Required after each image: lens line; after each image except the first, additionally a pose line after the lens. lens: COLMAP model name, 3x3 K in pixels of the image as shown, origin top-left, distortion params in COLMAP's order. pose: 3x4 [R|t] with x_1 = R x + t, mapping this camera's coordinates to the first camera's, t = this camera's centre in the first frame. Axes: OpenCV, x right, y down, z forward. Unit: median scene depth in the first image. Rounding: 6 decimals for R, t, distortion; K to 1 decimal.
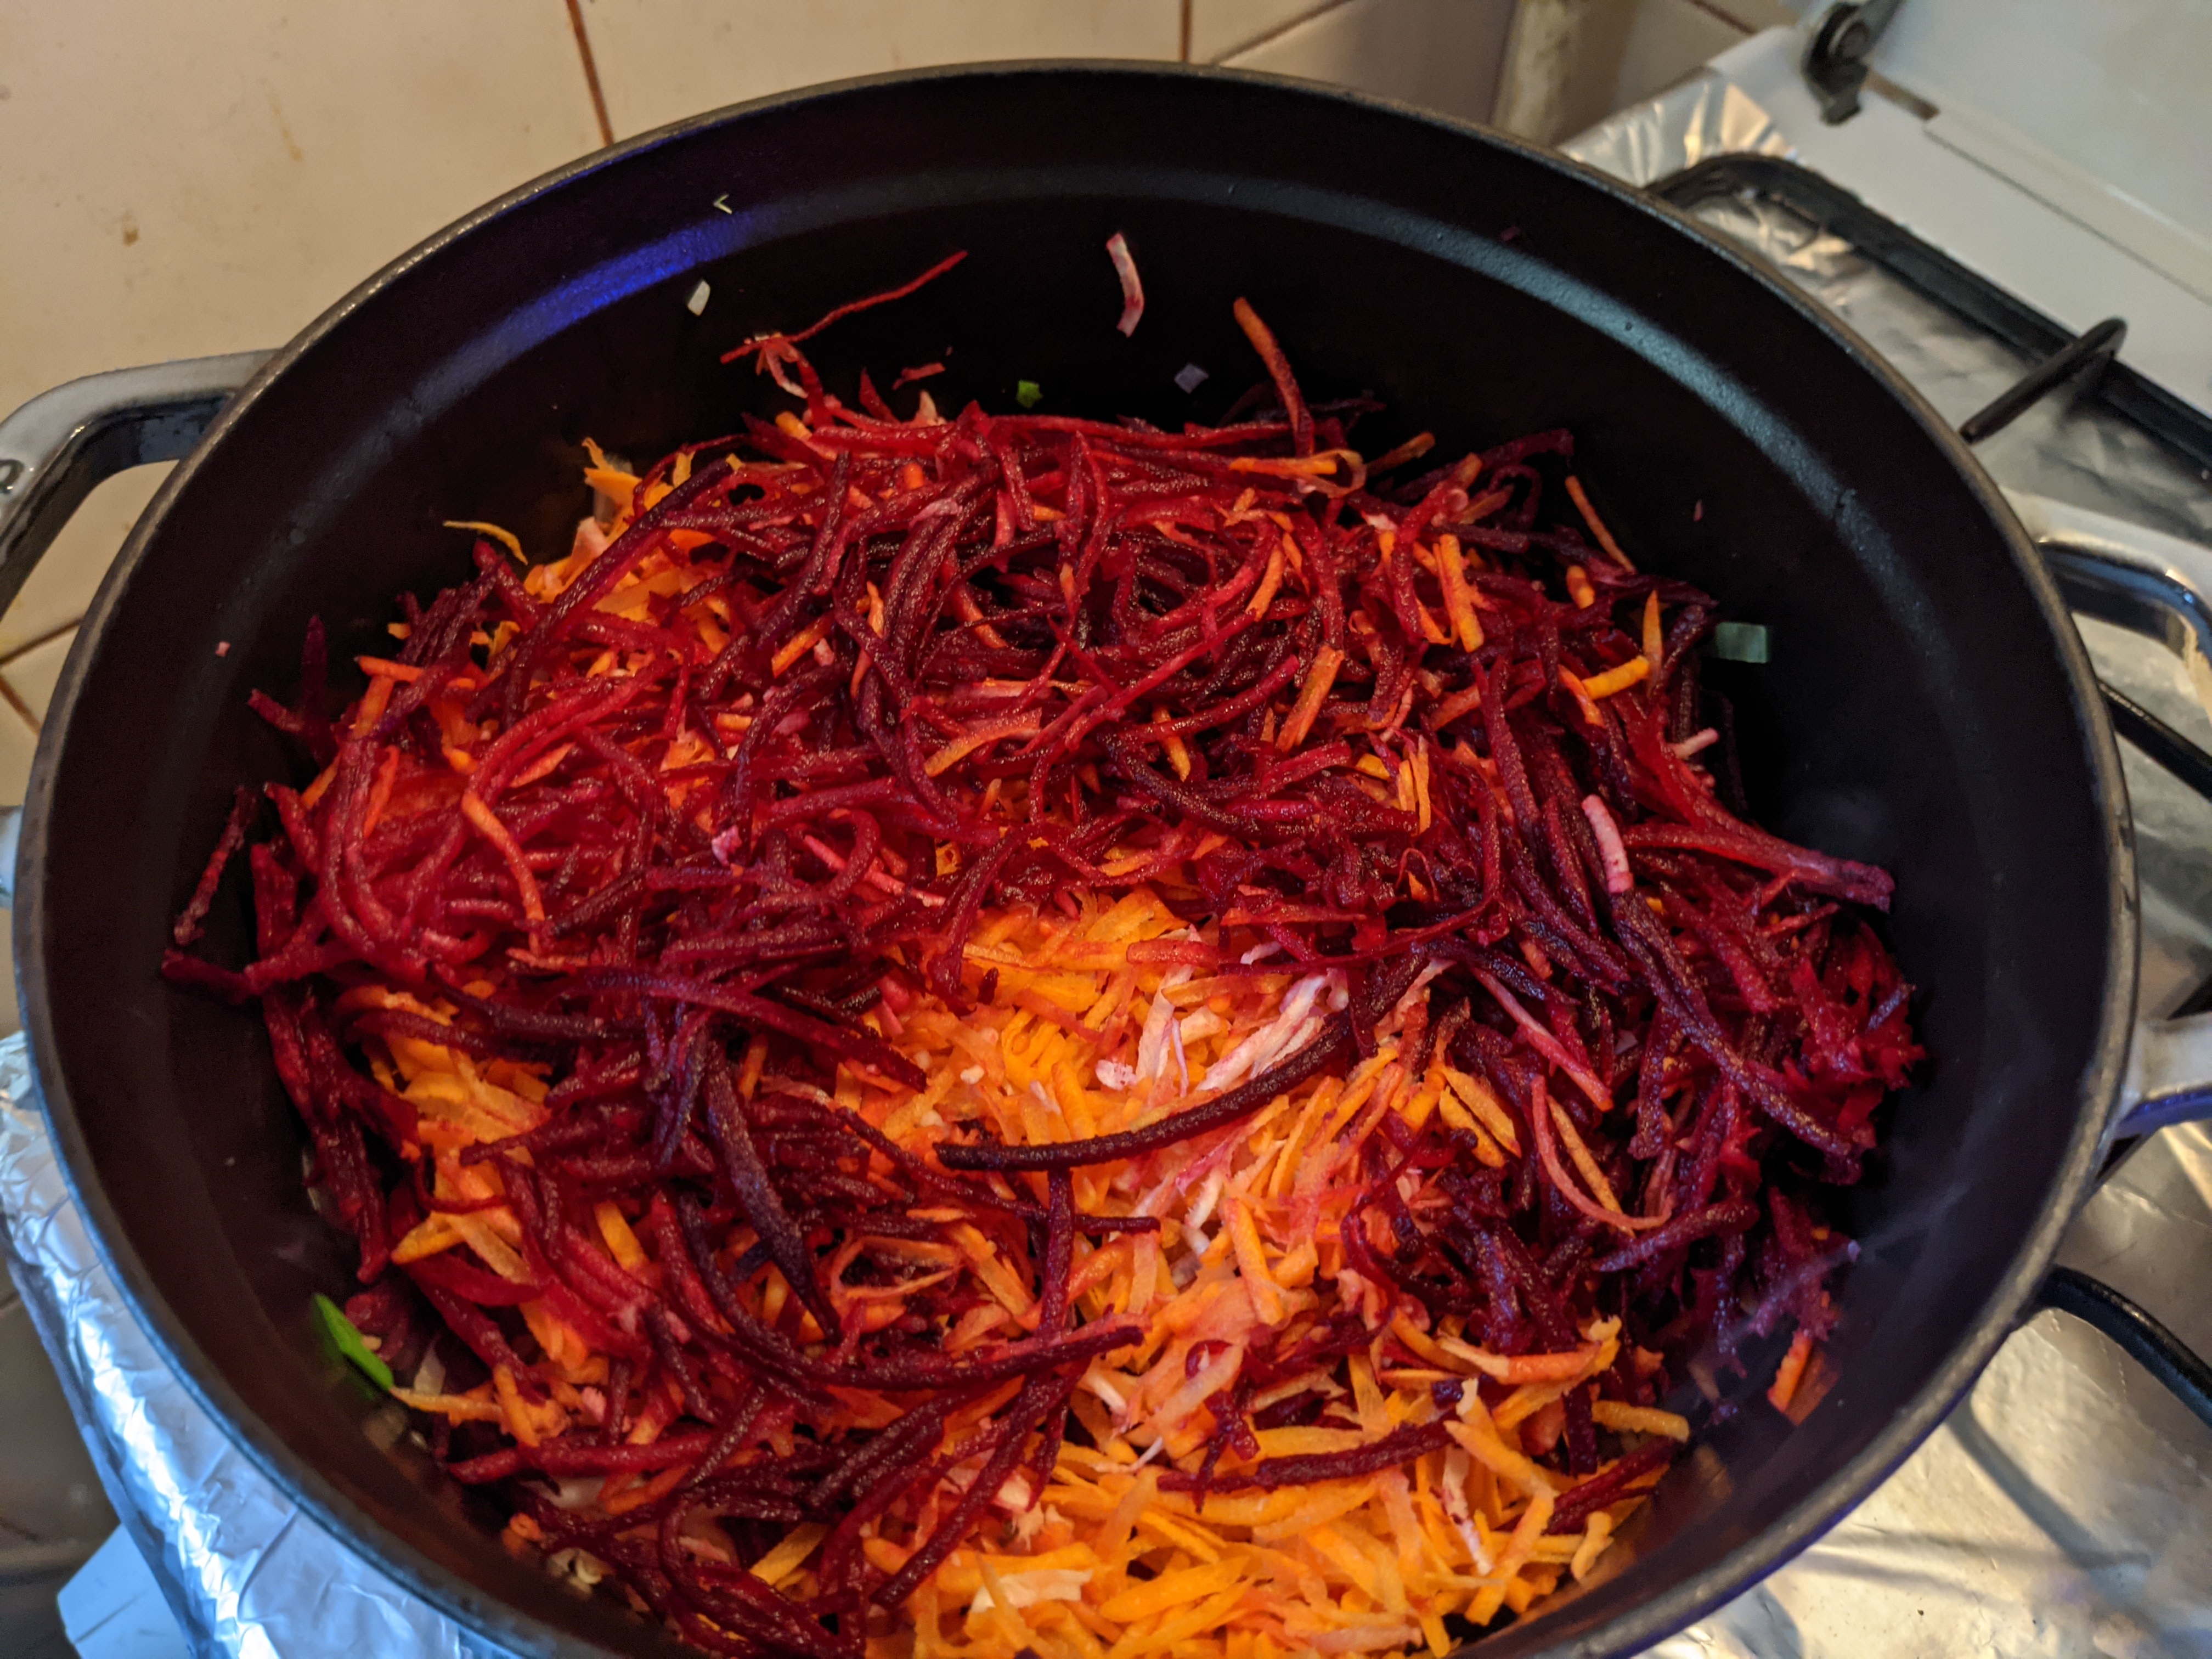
lens RADIAL K [[1765.9, 0, 1102.2], [0, 1765.9, 848.4], [0, 0, 1]] dist [0.010738, -0.062799]
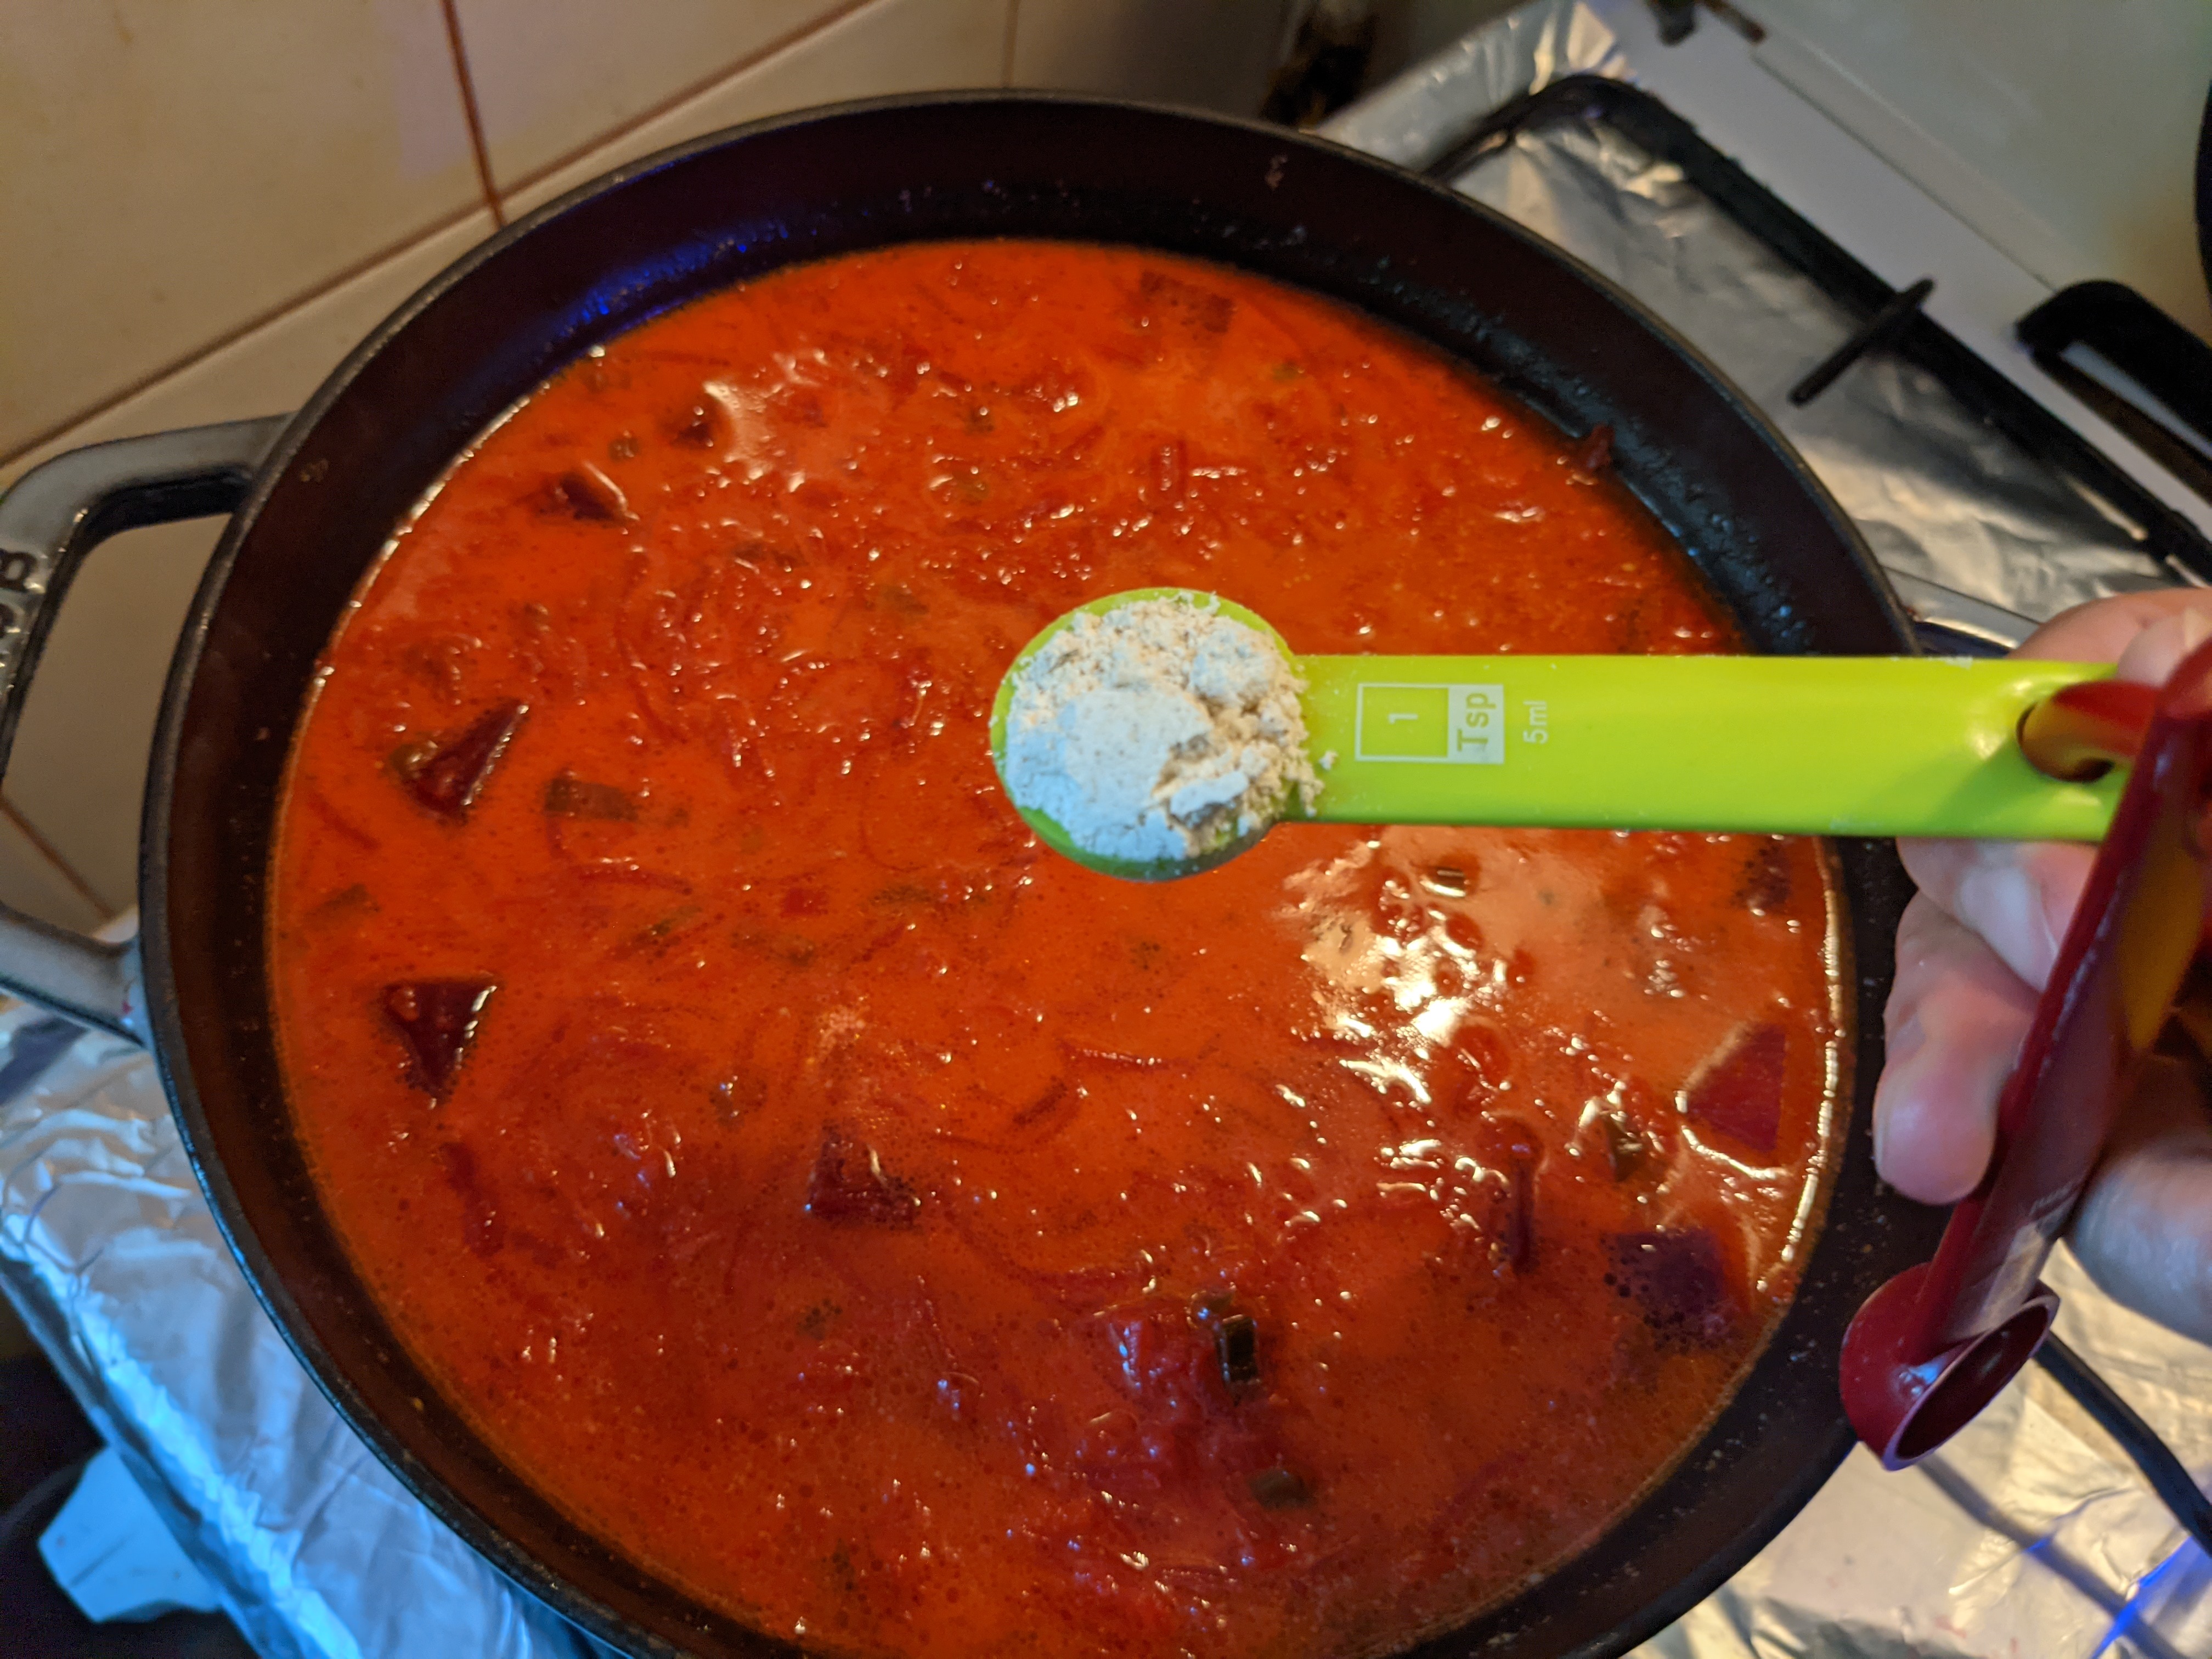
lens RADIAL K [[1765.9, 0, 1083.7], [0, 1765.9, 831.9], [0, 0, 1]] dist [0.010738, -0.062799]
pose [[0.988470, -0.019144, 0.150204, -0.105111], [-0.004393, 0.987933, 0.154820, -0.124774], [-0.151355, -0.153695, 0.976458, -0.040933]]
